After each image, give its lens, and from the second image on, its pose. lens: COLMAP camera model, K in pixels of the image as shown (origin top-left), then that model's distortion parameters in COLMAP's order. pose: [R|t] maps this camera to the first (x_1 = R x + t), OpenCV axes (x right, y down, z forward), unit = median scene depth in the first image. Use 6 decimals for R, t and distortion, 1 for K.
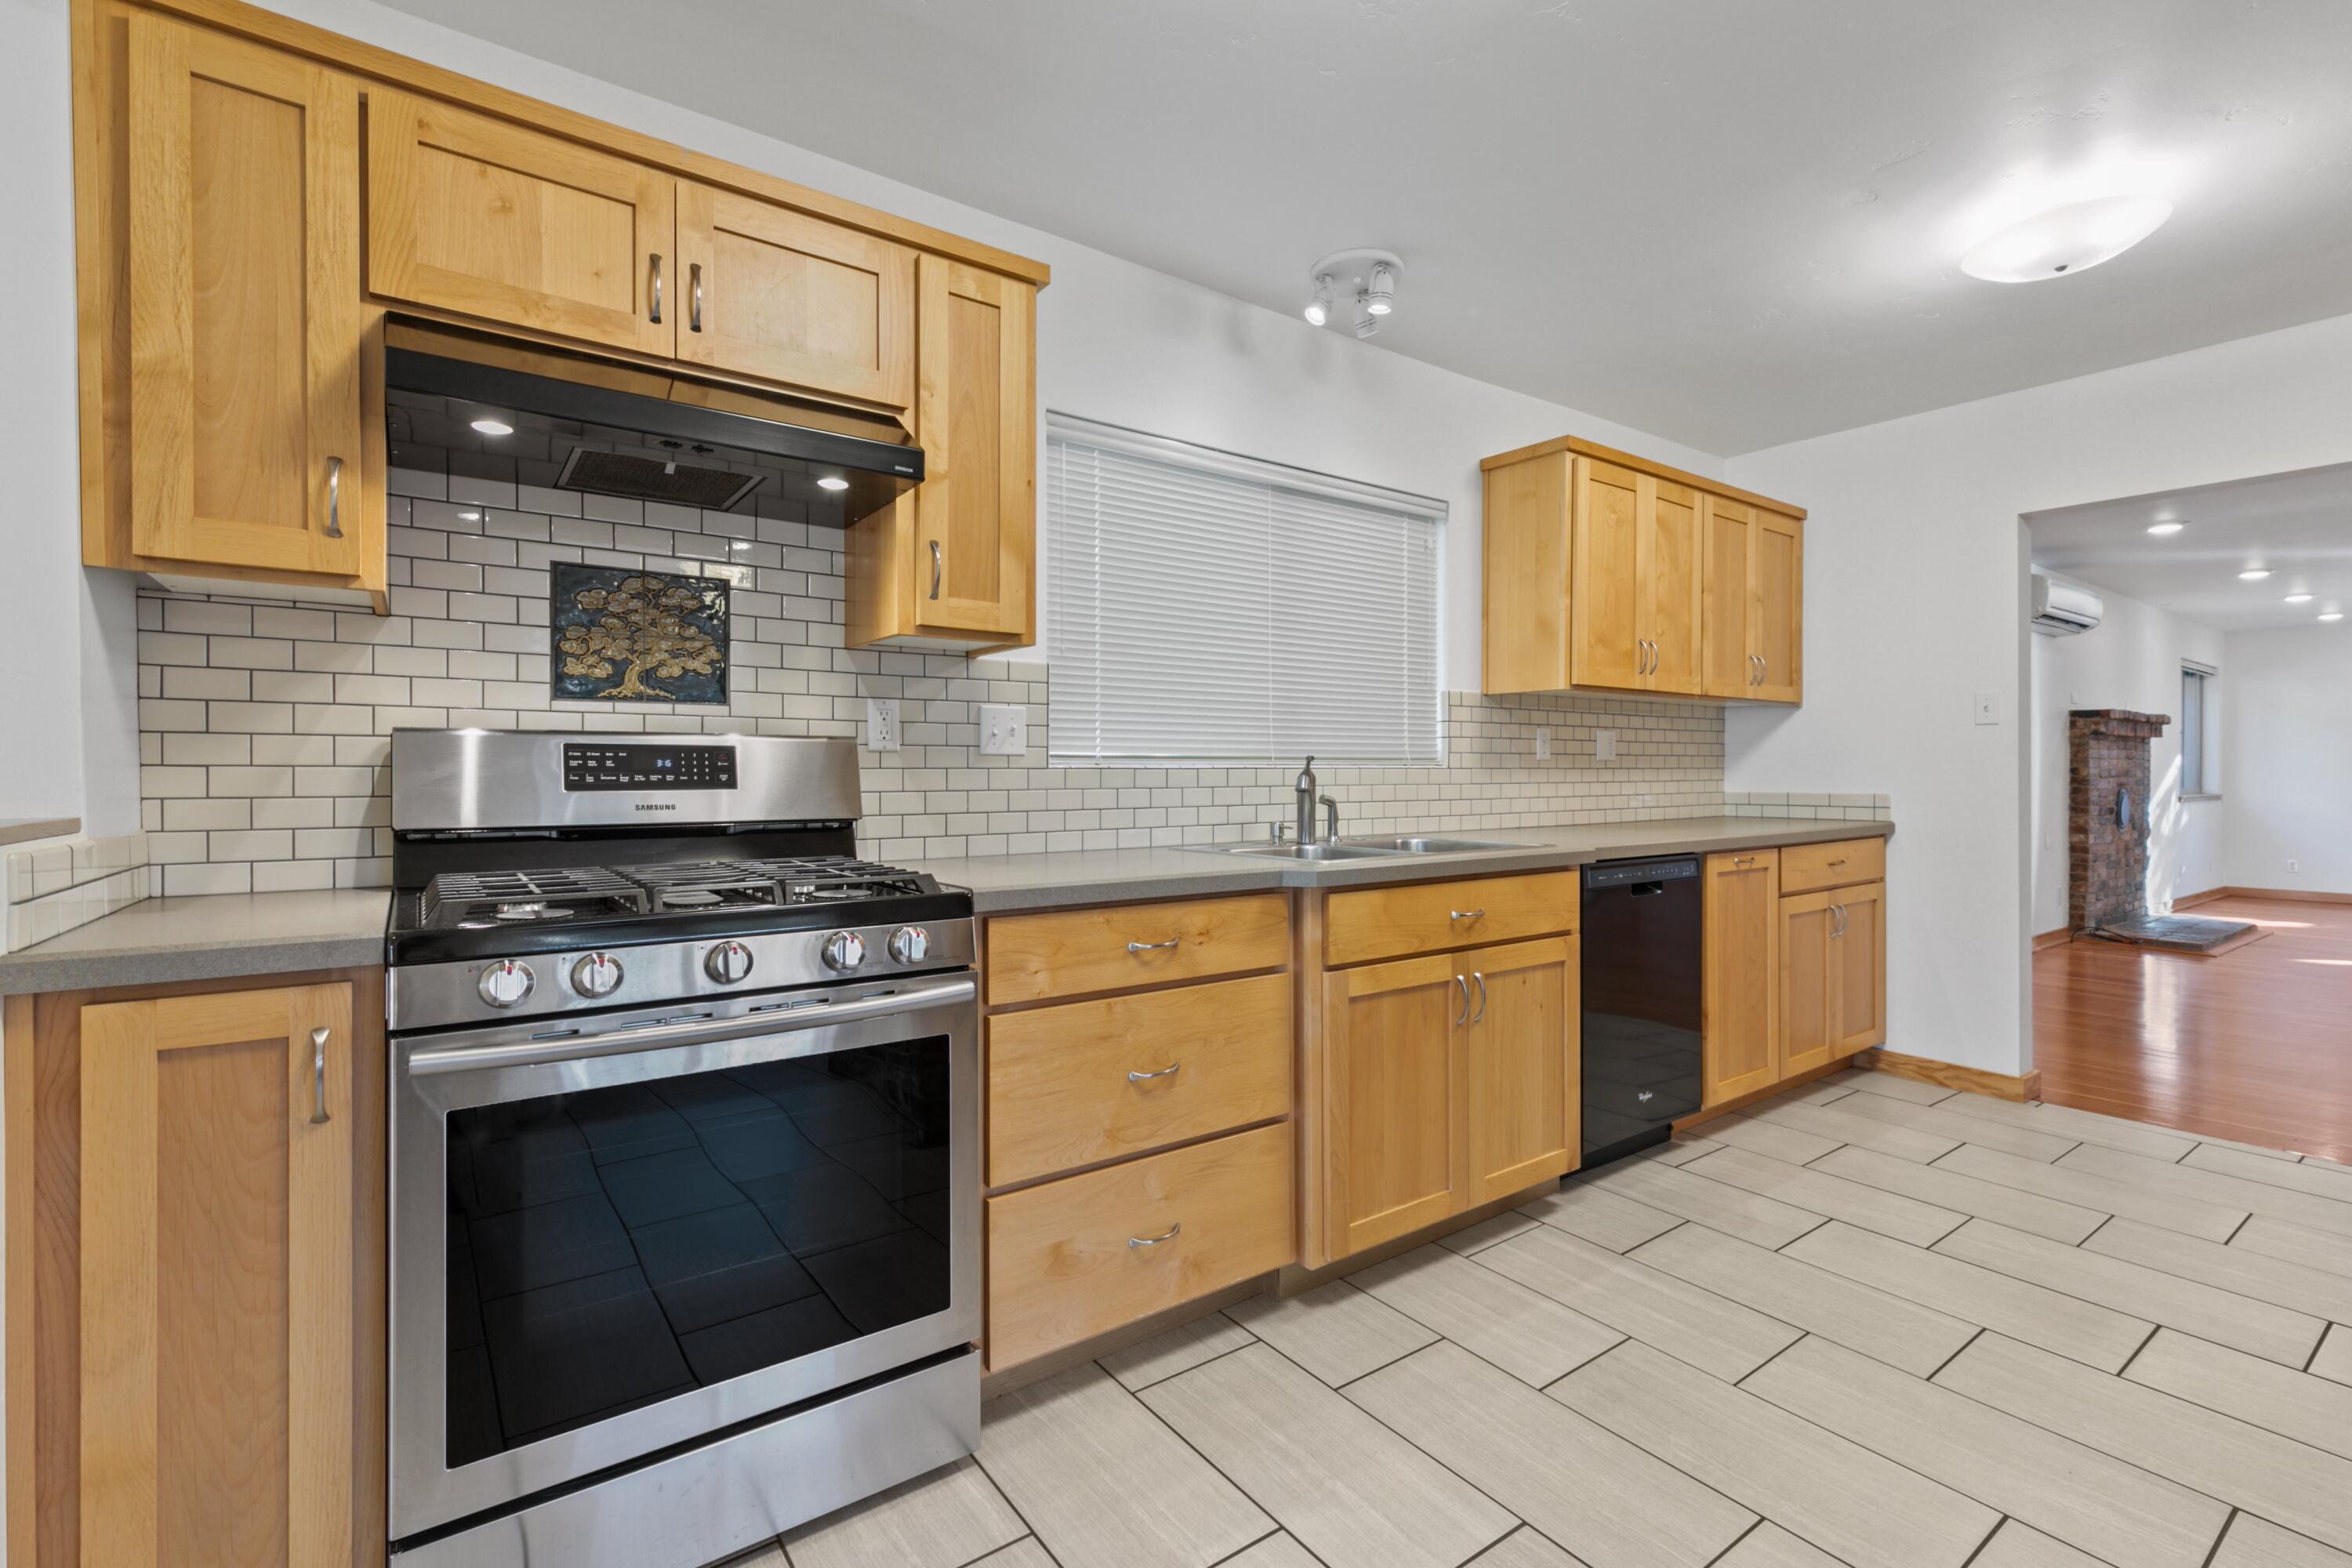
lens RADIAL K [[1049.7, 0, 1186.5], [0, 1049.7, 778.2], [0, 0, 1]] dist [0.003319, 0.000157]
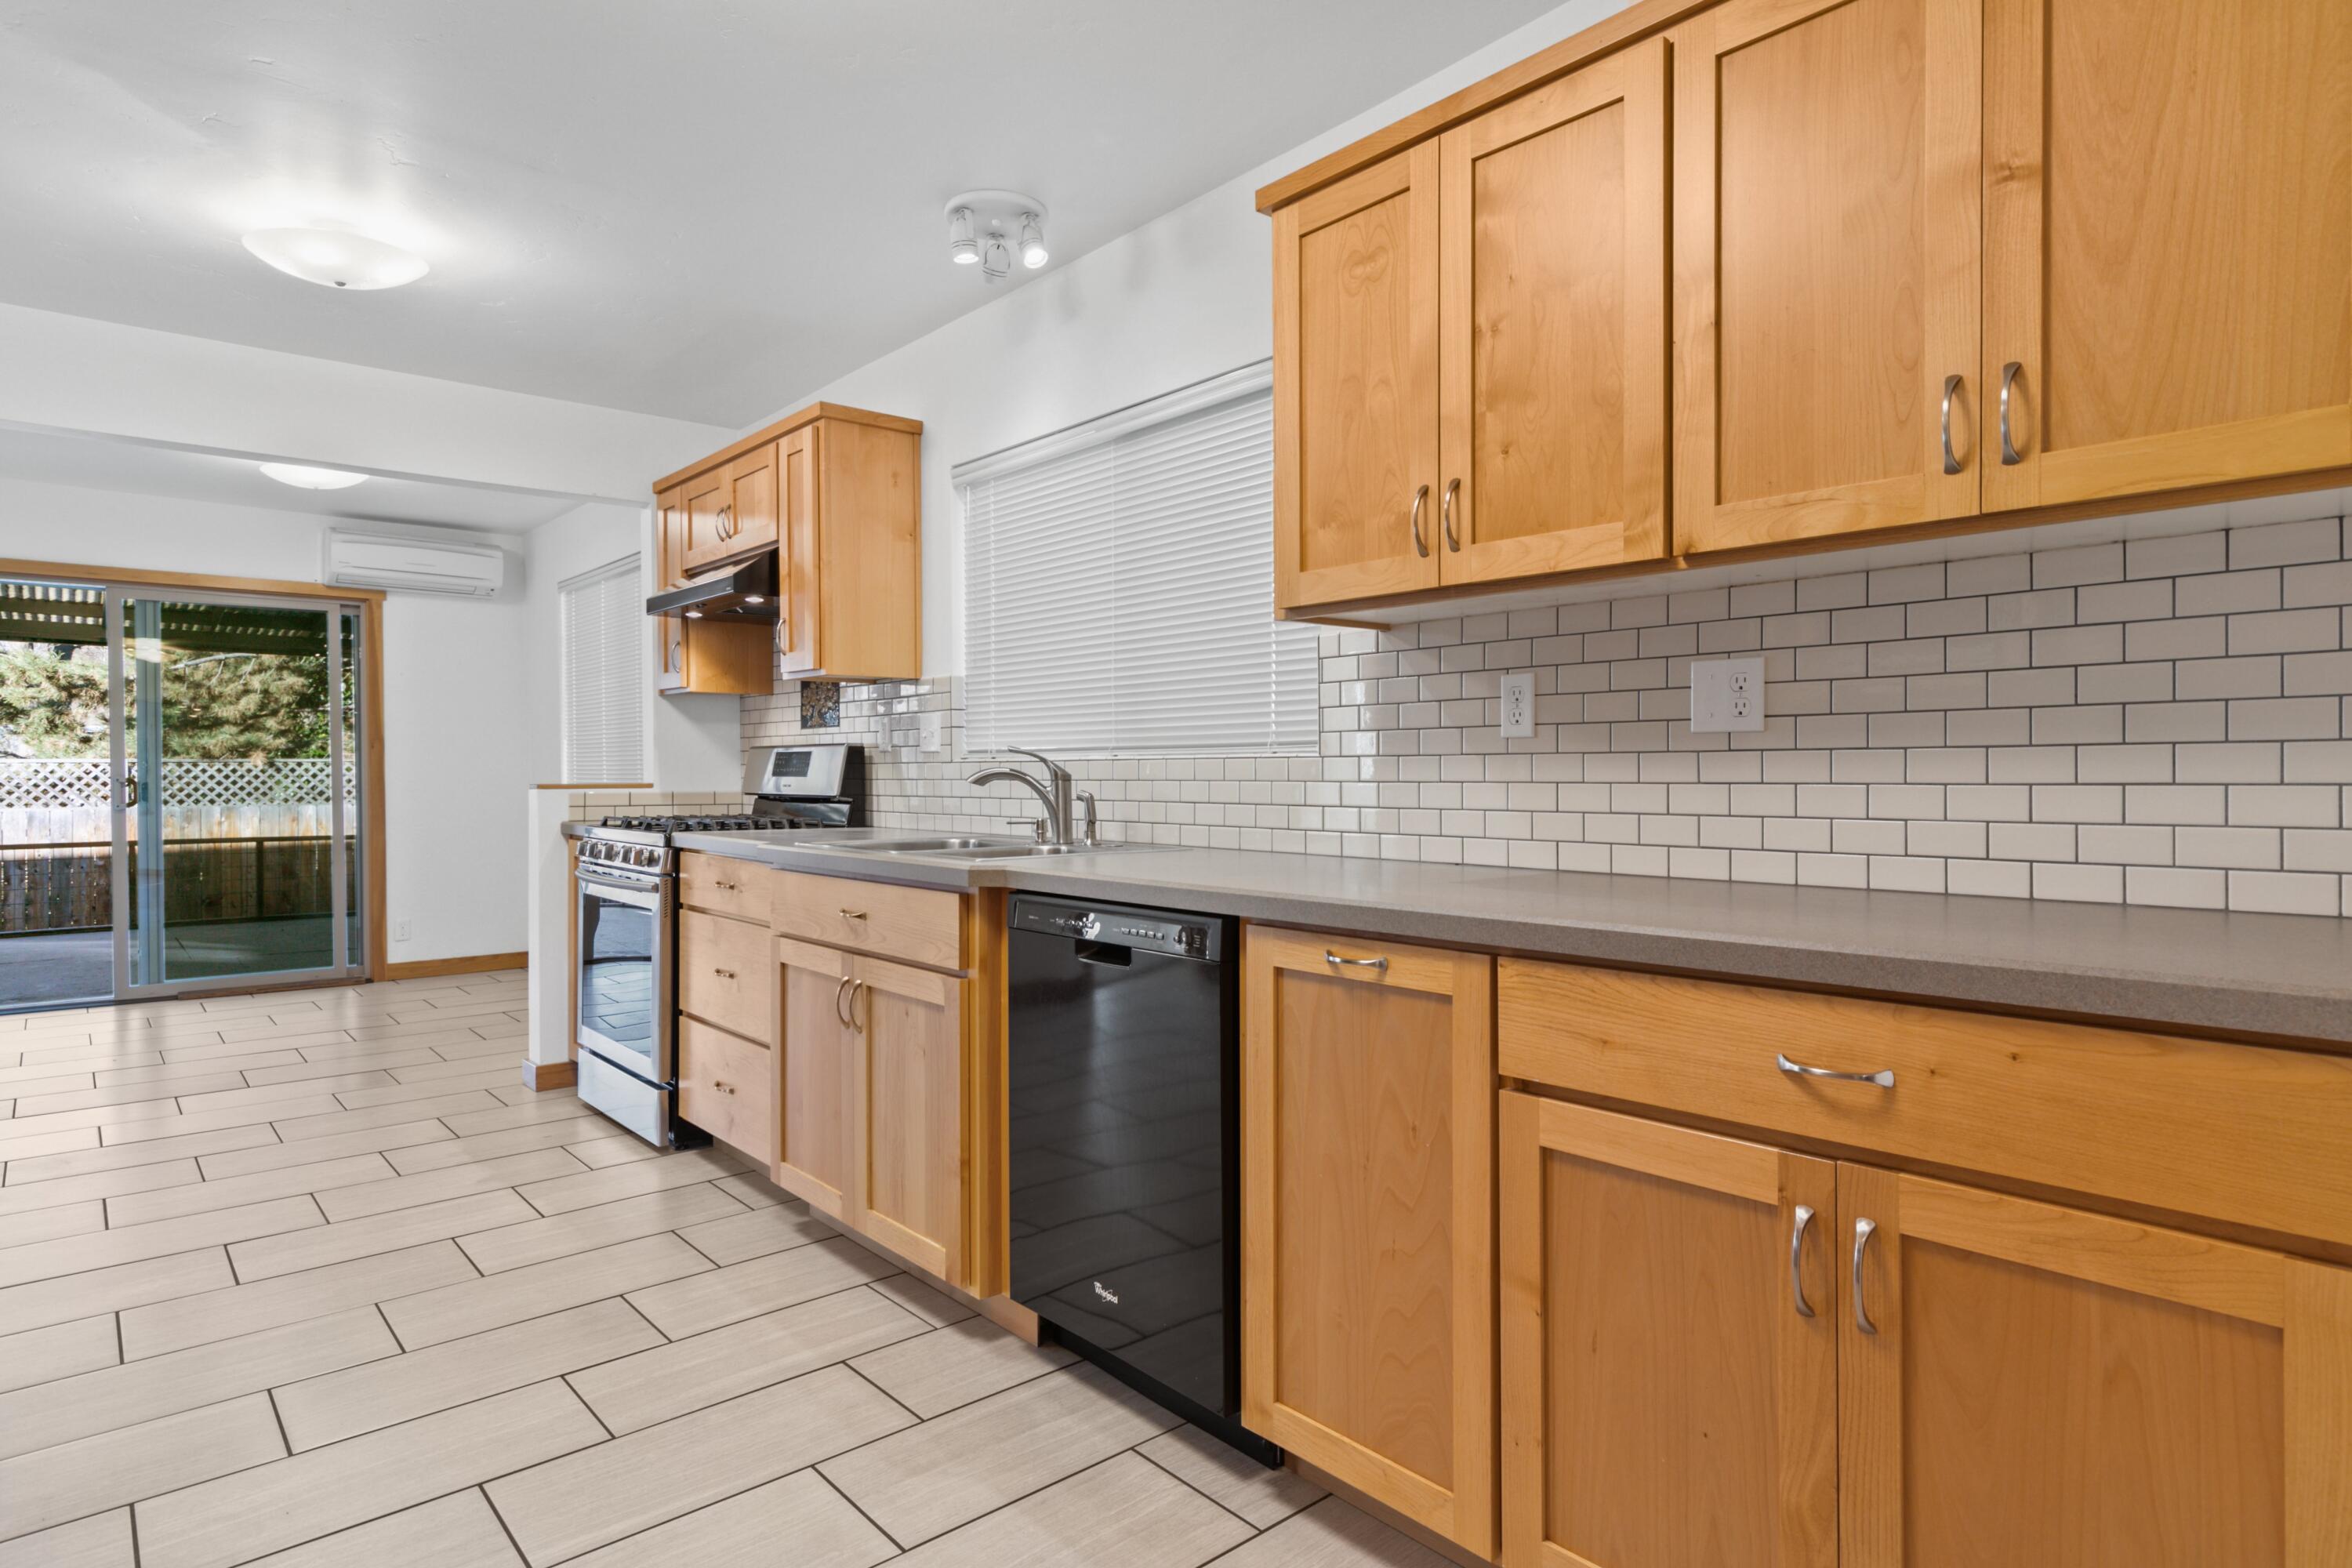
lens RADIAL K [[1290.2, 0, 1188.7], [0, 1290.2, 779.1], [0, 0, 1]] dist [0.001490, 0.001593]
pose [[0.084590, 0.007475, -0.996388, 1.749381], [-0.002119, 0.999971, 0.007322, -0.002269], [0.996414, 0.001492, 0.084603, 1.453865]]
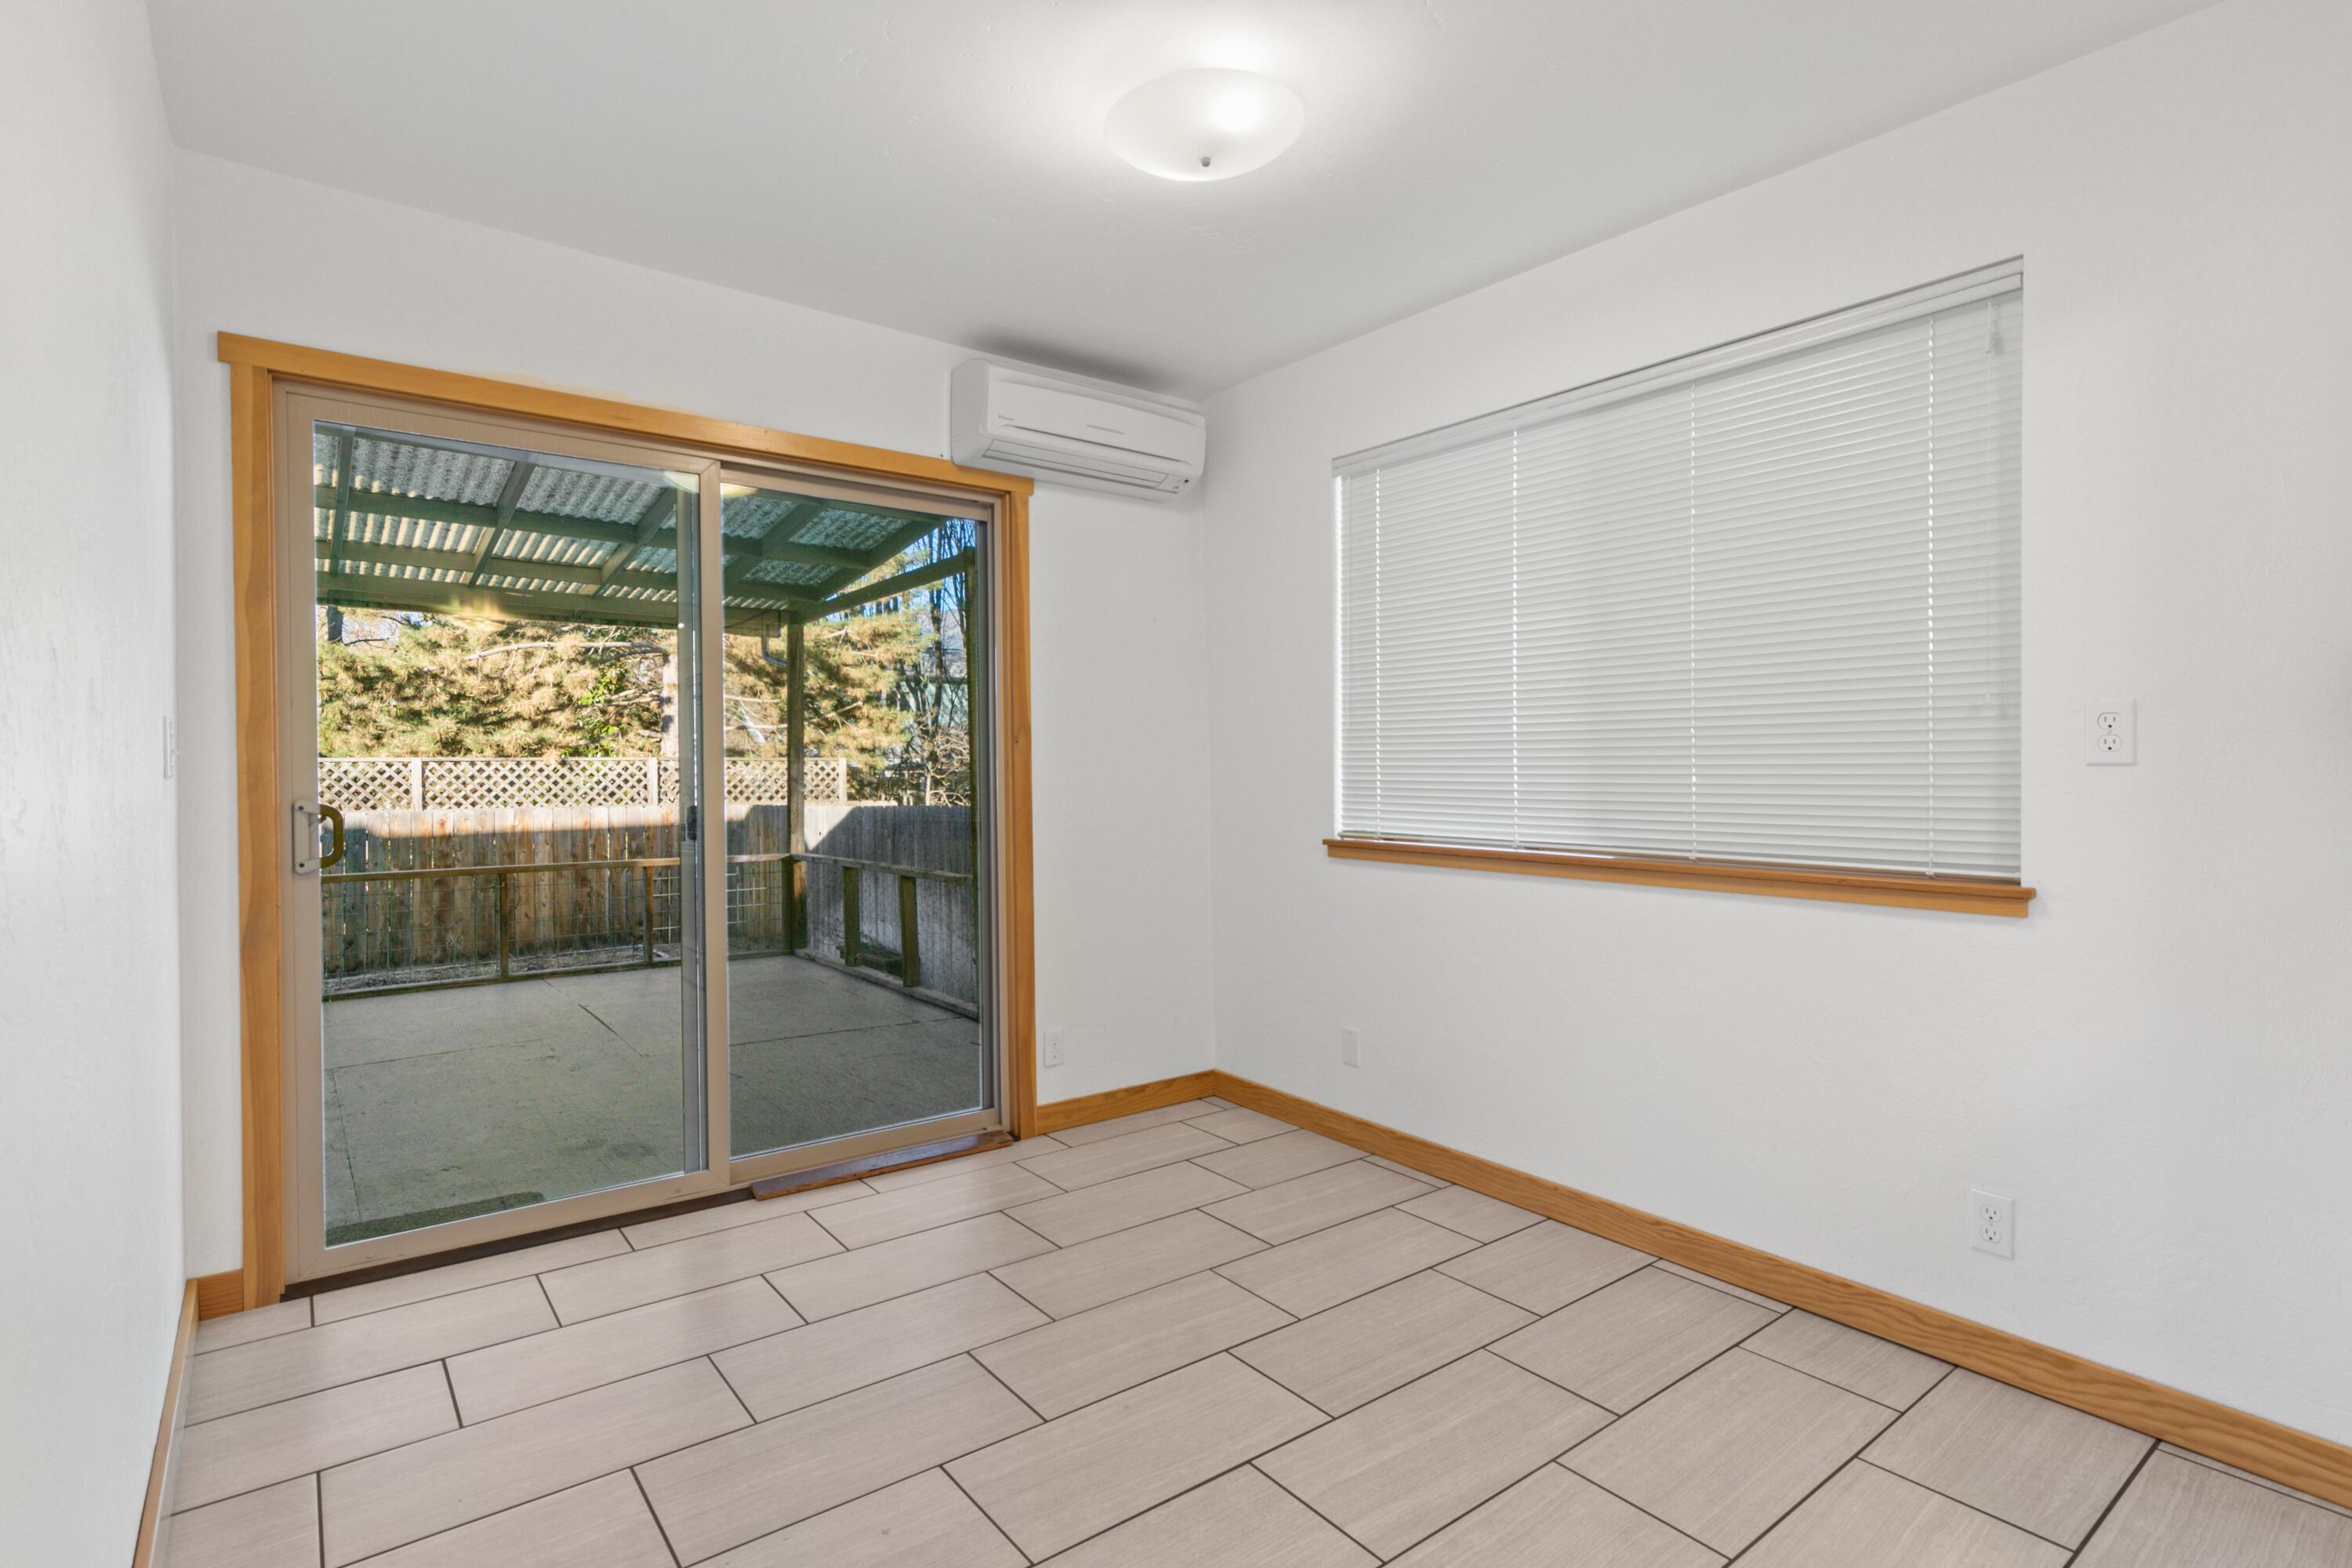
lens RADIAL K [[1161.9, 0, 1187.5], [0, 1161.9, 776.3], [0, 0, 1]] dist [-0.002580, -0.000814]
pose [[0.026664, 0.009611, -0.999598, -0.016016], [-0.002414, 0.999951, 0.009550, -0.021068], [0.999642, 0.002159, 0.026686, -0.191536]]
